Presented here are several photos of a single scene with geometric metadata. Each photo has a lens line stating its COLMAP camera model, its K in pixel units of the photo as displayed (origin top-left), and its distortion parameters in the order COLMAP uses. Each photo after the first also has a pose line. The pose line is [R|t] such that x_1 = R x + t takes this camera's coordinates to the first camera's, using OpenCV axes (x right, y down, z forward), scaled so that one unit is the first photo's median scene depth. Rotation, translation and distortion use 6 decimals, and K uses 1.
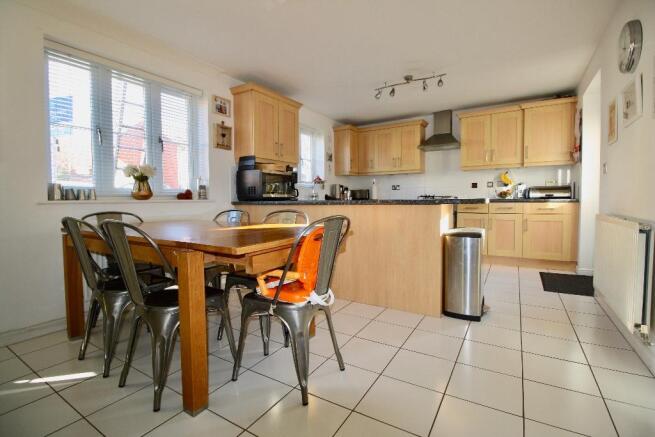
lens RADIAL K [[300.8, 0, 326.5], [0, 300.8, 215.0], [0, 0, 1]] dist [-0.022171, -0.001123]
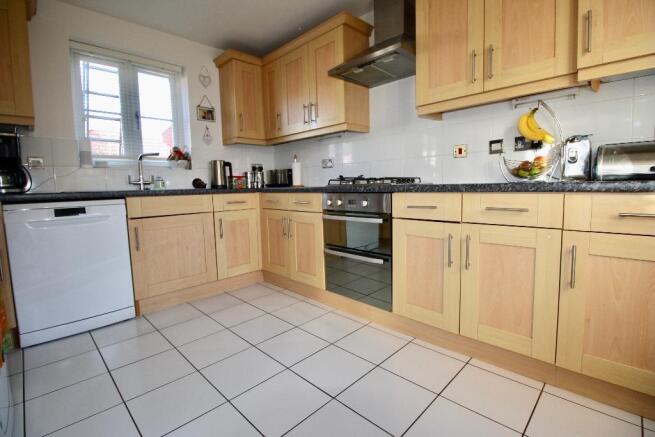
lens RADIAL K [[300.8, 0, 329.6], [0, 300.8, 215.7], [0, 0, 1]] dist [-0.022171, -0.001123]
pose [[0.978601, 0.009637, -0.205543, 0.422054], [0.000143, 0.998871, 0.047514, -0.028224], [0.205769, -0.046526, 0.977494, 0.565317]]
